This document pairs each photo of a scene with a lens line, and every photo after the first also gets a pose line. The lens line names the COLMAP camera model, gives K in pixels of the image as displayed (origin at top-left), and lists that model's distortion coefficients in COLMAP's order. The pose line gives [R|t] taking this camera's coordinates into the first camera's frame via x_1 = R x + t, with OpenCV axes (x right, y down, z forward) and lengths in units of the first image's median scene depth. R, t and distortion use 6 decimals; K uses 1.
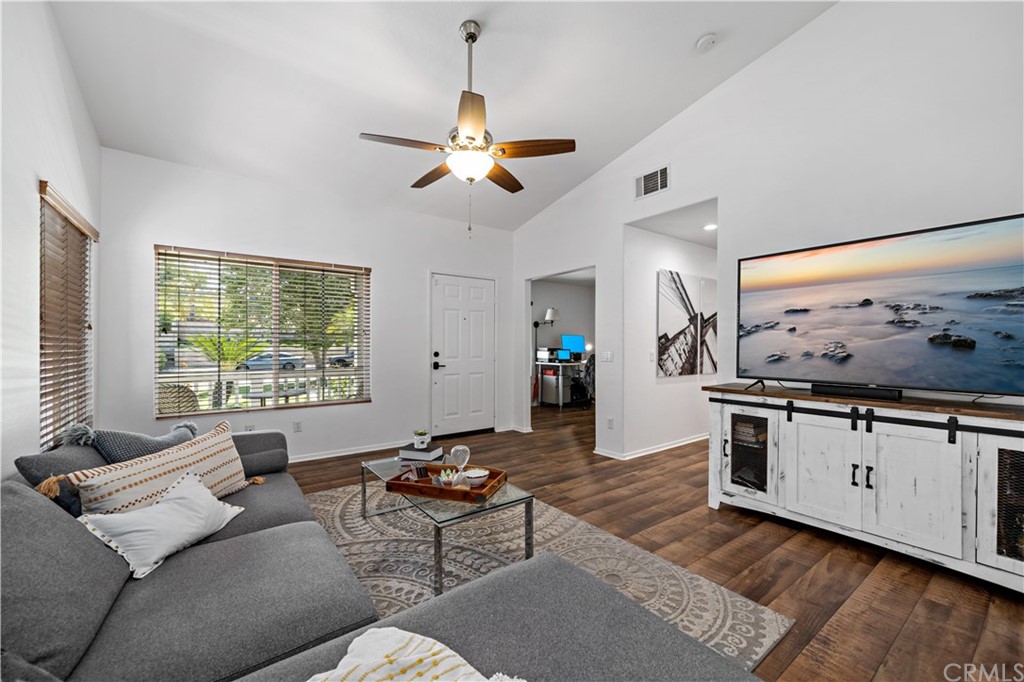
lens RADIAL K [[408.4, 0, 513.3], [0, 408.4, 344.8], [0, 0, 1]] dist [0.000221, 0.000064]
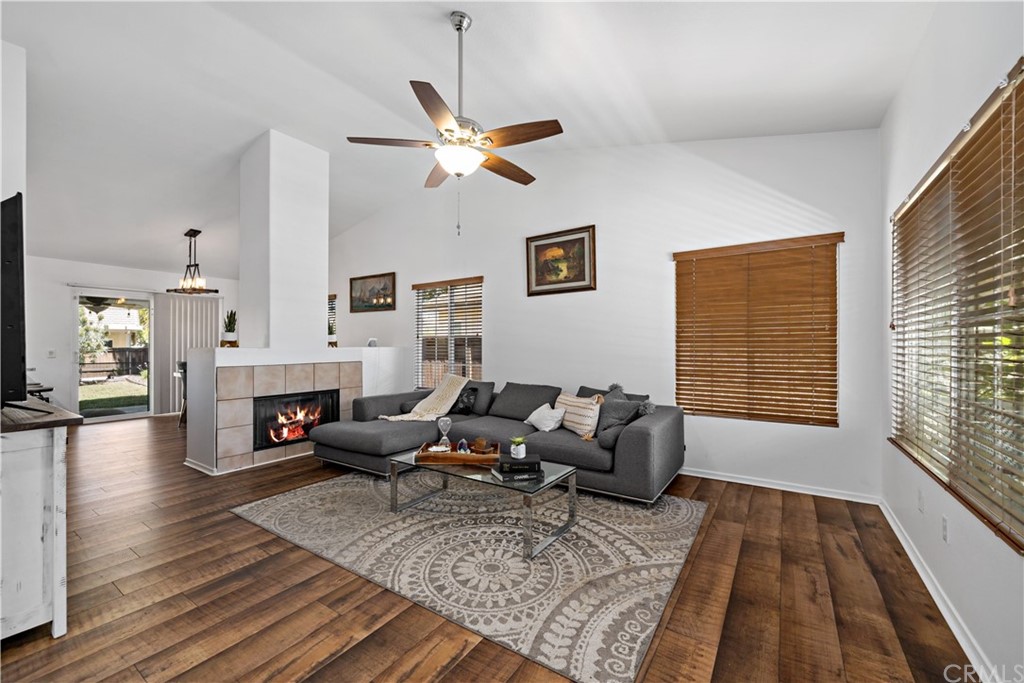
lens RADIAL K [[409.5, 0, 504.8], [0, 409.5, 347.0], [0, 0, 1]] dist [-0.000124, 0.000126]
pose [[-0.948436, -0.001974, -0.316963, 0.090542], [-0.001811, 0.999998, -0.000808, 0.005005], [0.316964, -0.000192, -0.948437, 1.798427]]
